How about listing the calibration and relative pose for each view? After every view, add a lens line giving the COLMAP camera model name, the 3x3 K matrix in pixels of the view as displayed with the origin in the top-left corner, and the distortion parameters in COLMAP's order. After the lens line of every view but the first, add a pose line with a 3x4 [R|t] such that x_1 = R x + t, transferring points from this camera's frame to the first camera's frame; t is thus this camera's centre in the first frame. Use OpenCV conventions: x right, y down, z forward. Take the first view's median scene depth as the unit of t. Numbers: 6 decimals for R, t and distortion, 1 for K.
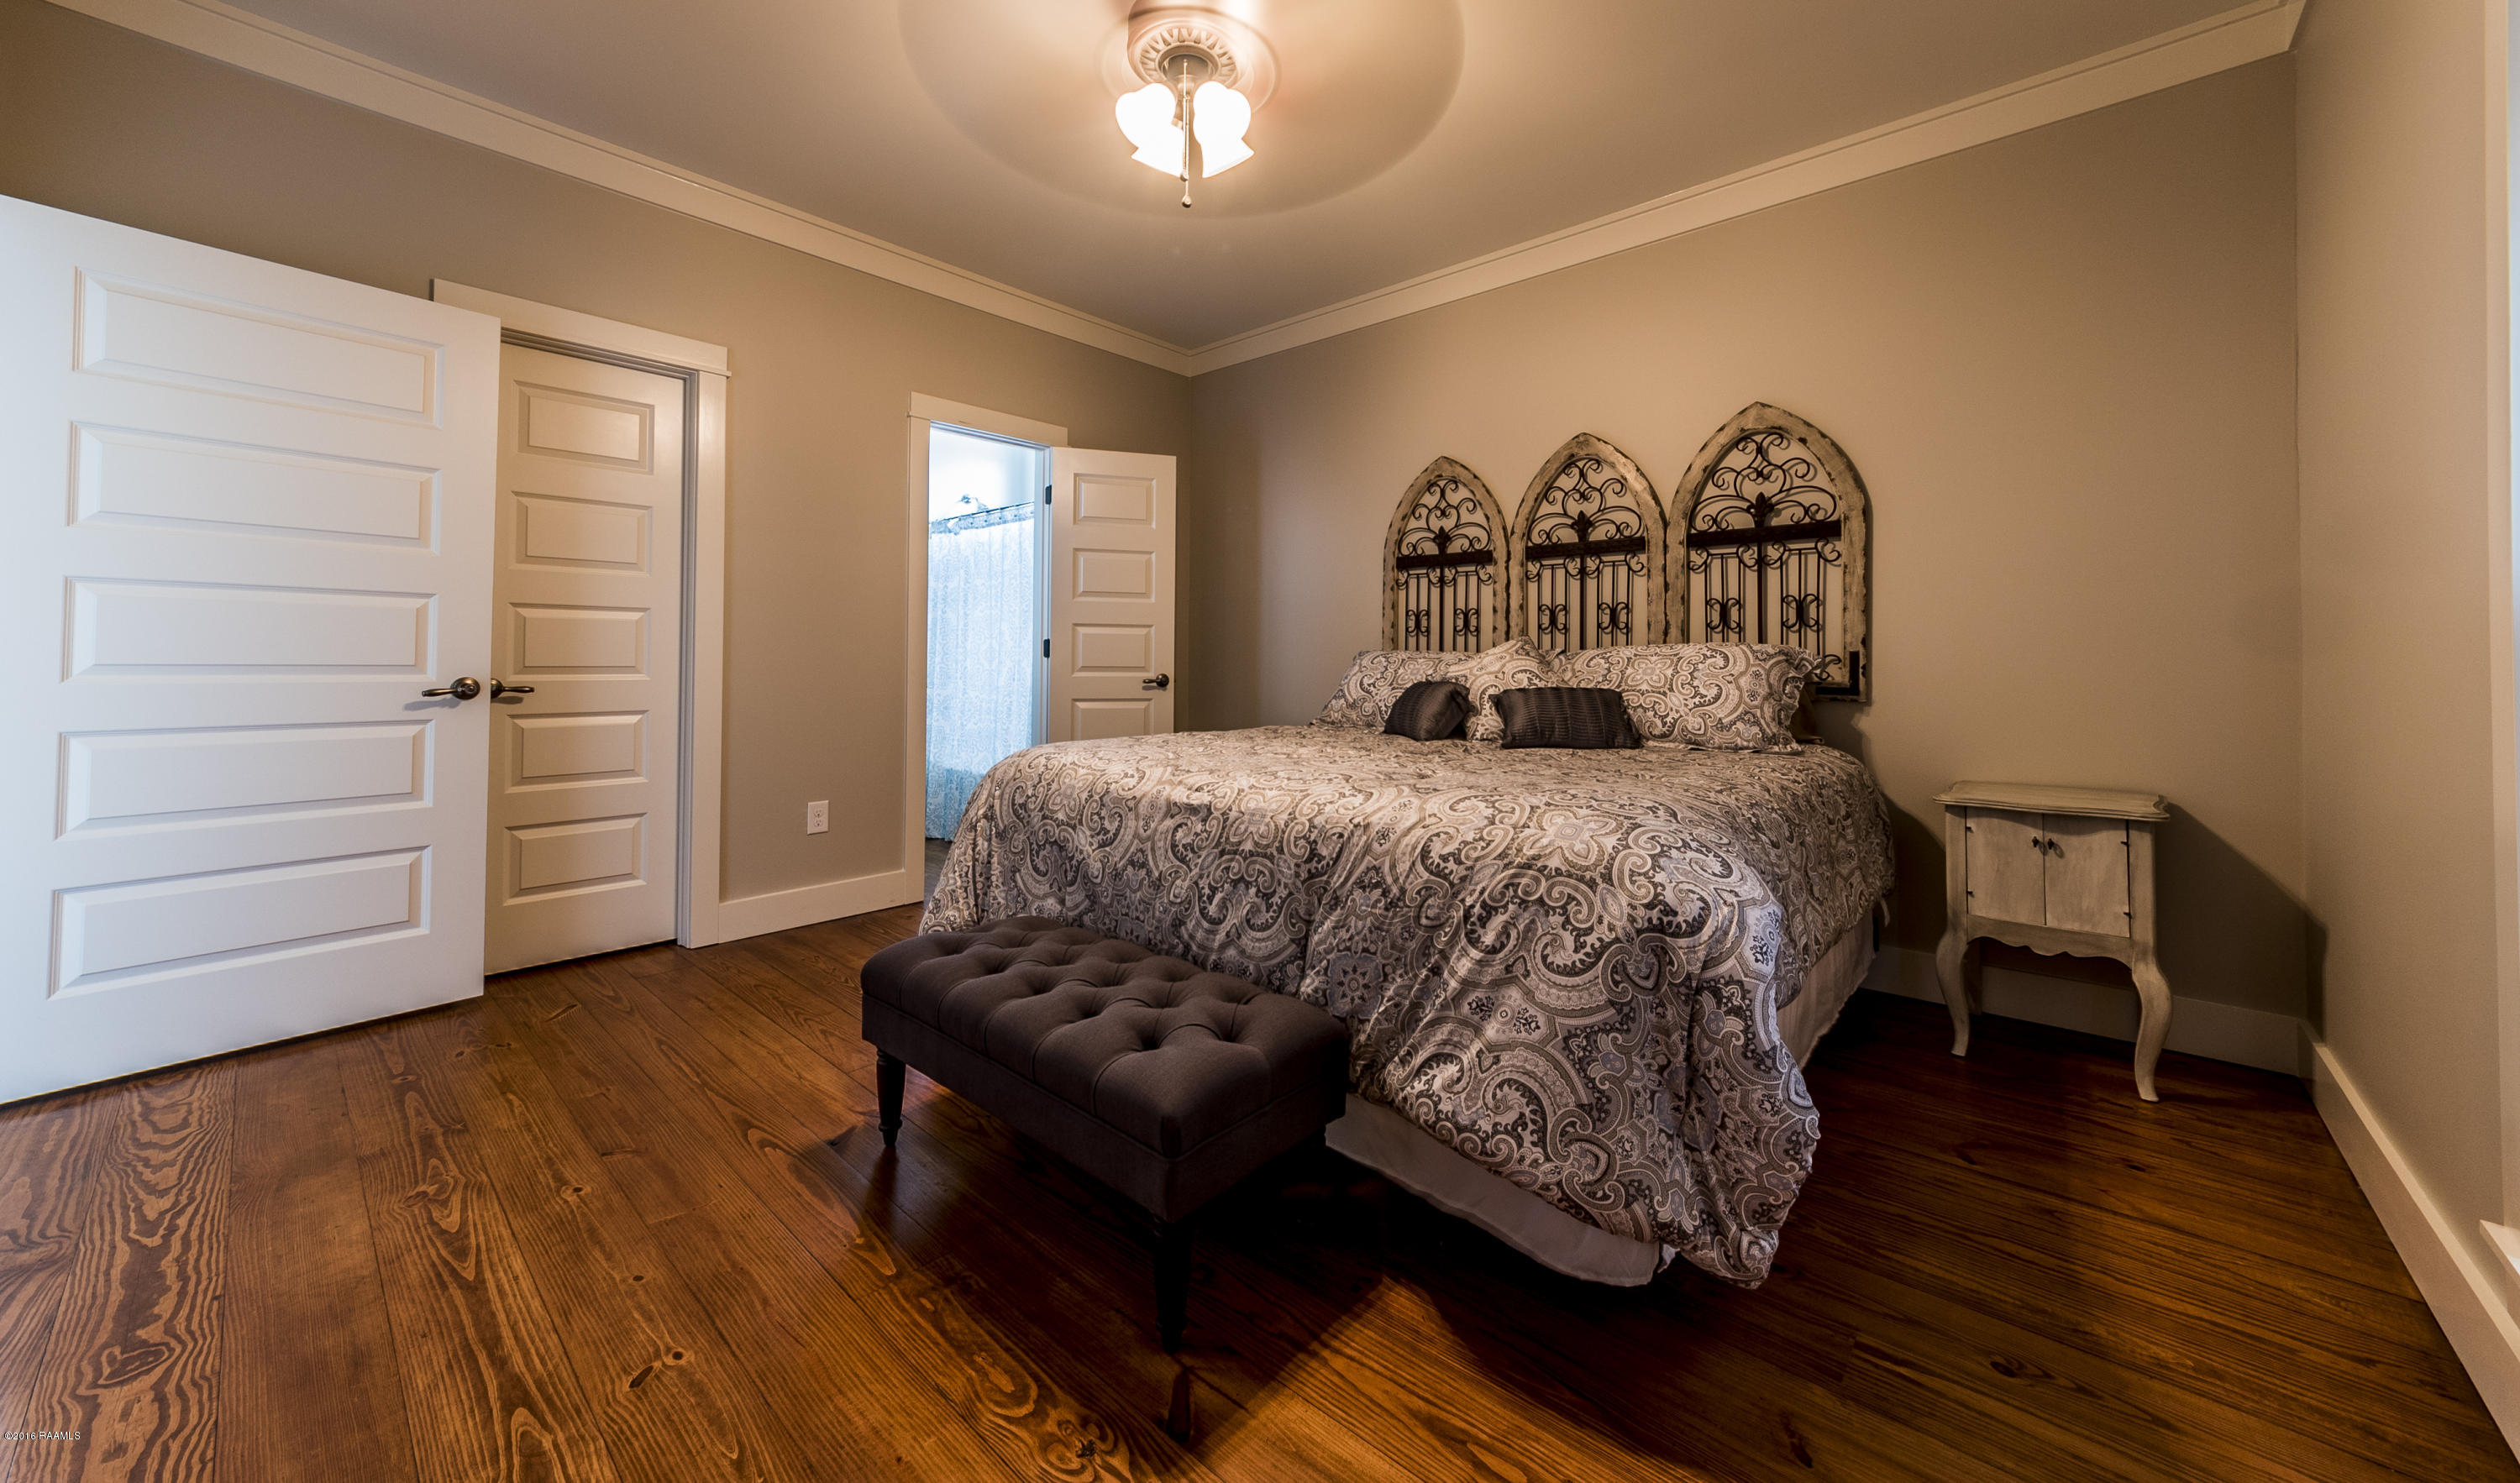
lens RADIAL K [[916.6, 0, 1250.5], [0, 916.6, 686.8], [0, 0, 1]] dist [0.016259, 0.000196]
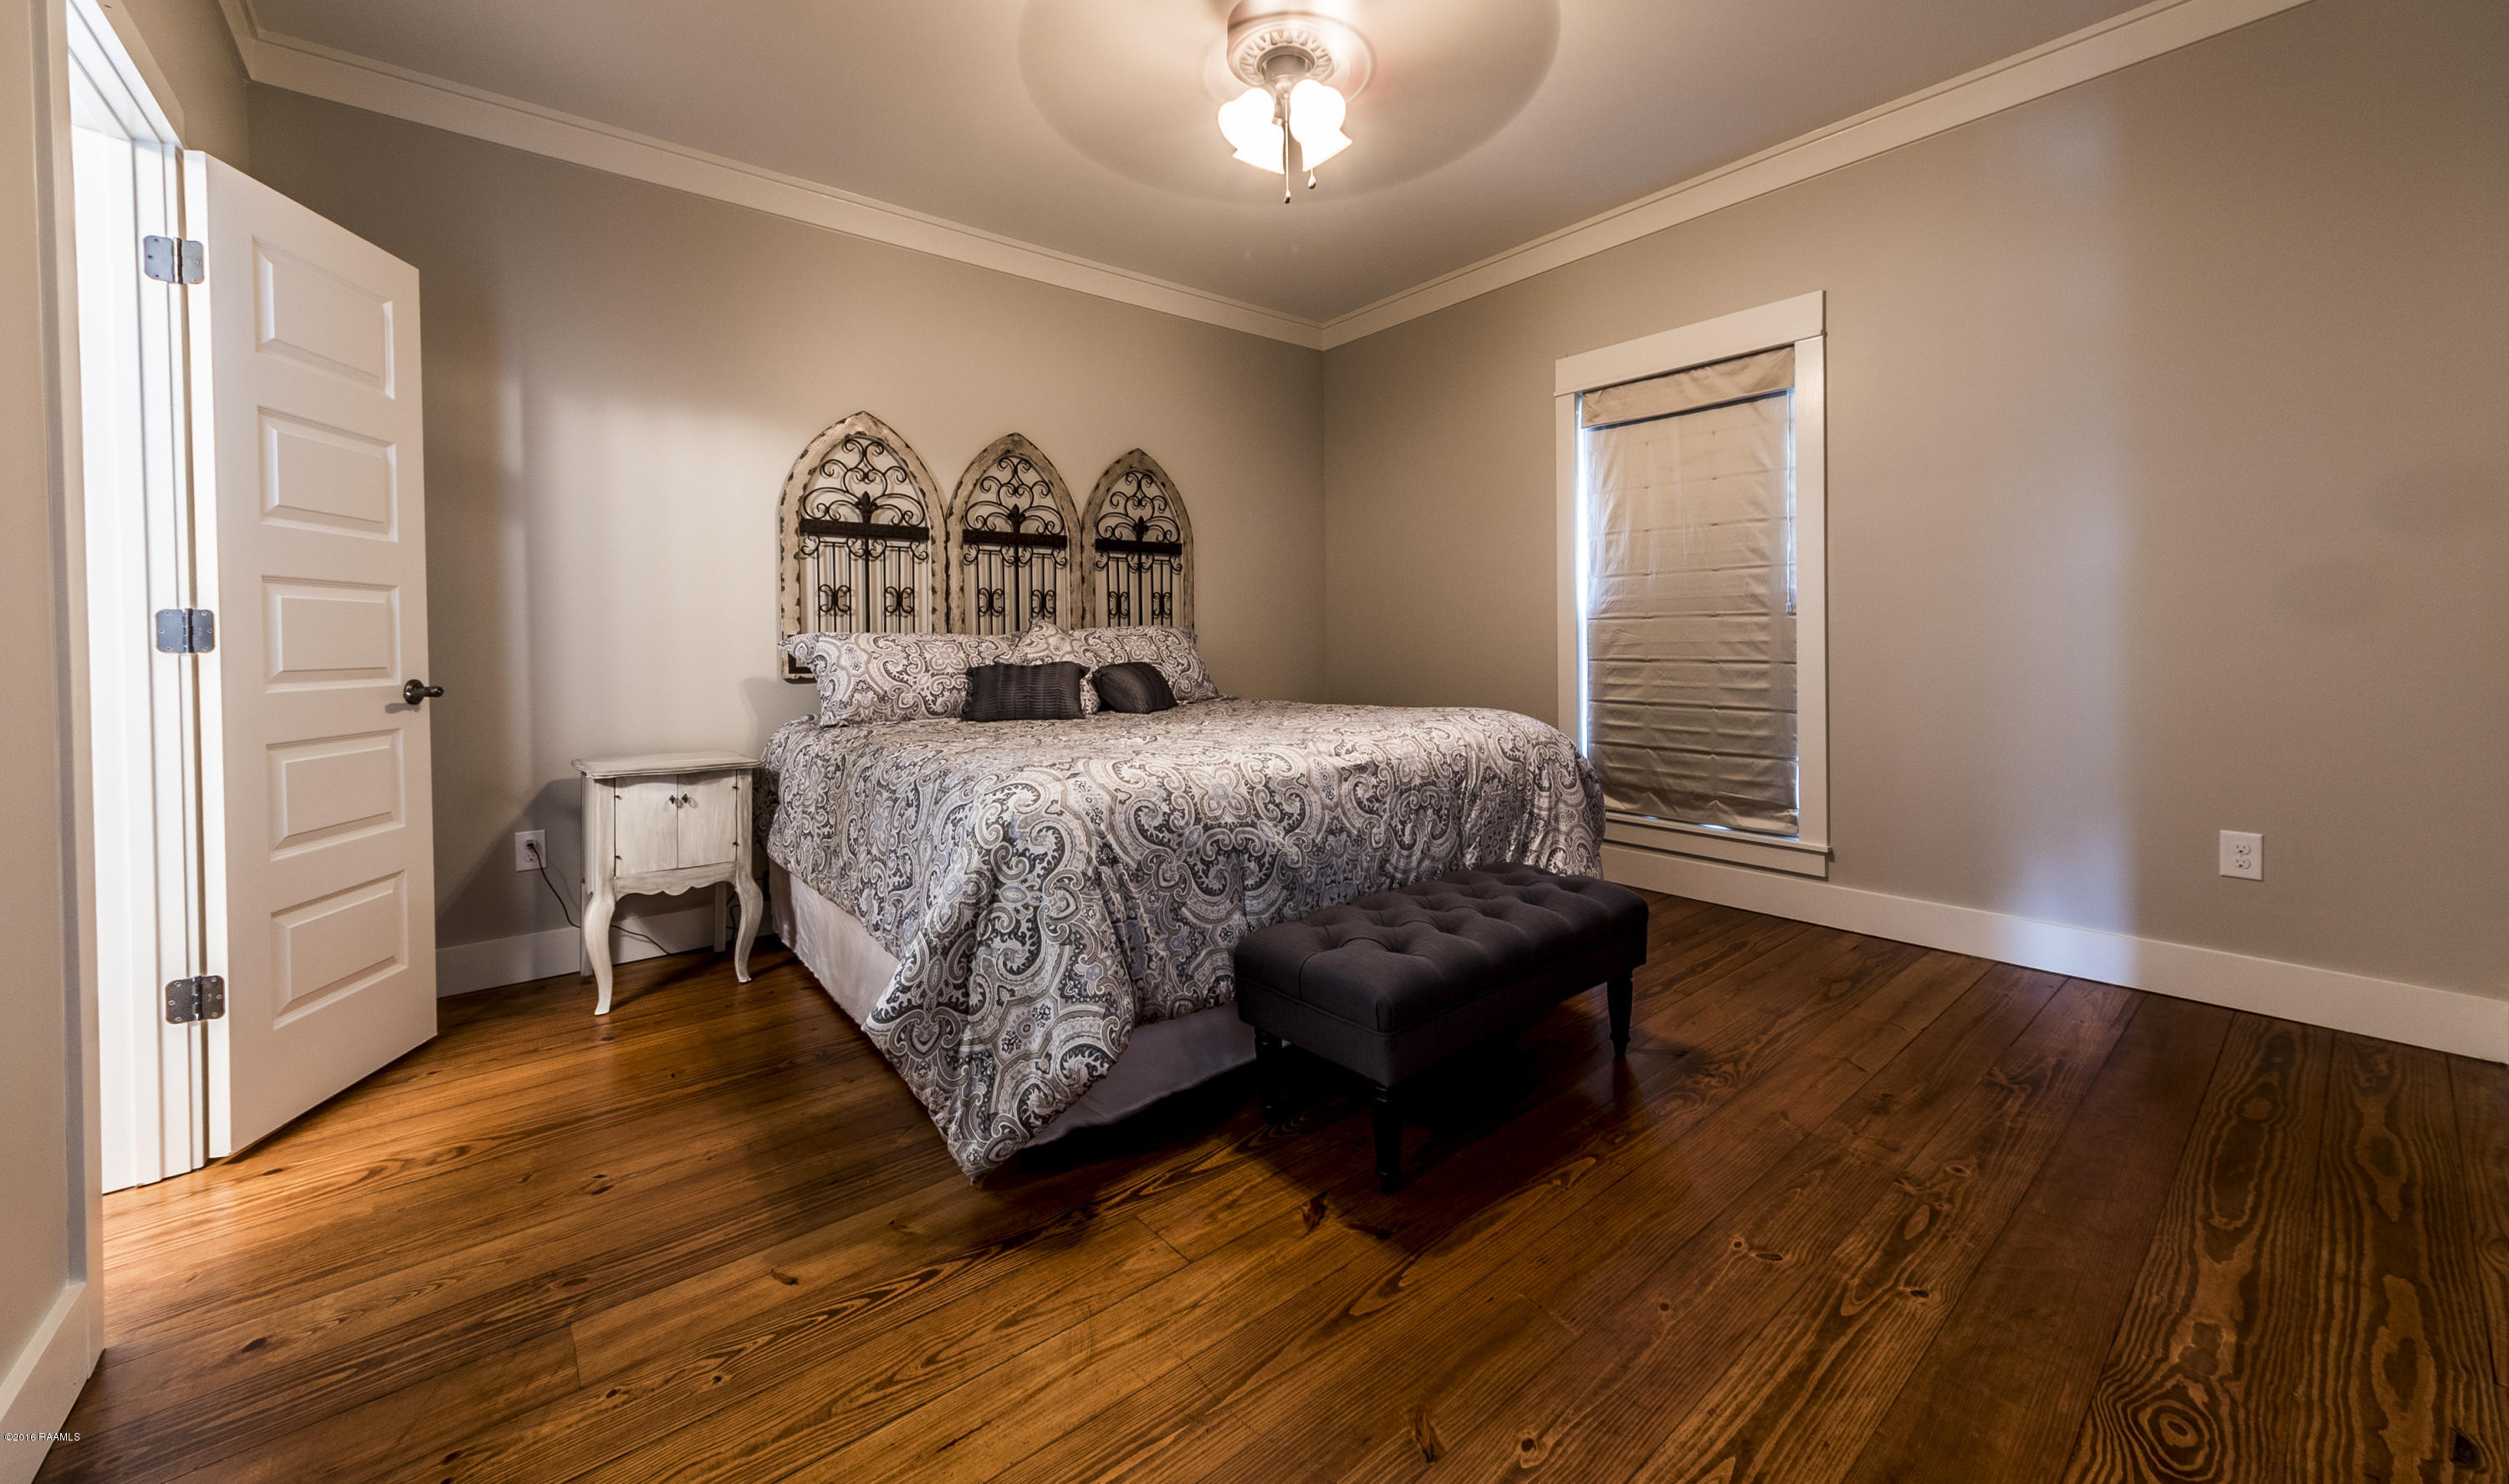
lens RADIAL K [[900.9, 0, 1254.5], [0, 900.9, 742.0], [0, 0, 1]] dist [-0.011851, -0.000107]
pose [[0.145287, -0.119296, 0.982171, -0.754616], [0.047124, 0.992412, 0.113569, -0.019604], [-0.988267, 0.029784, 0.149807, 0.620544]]
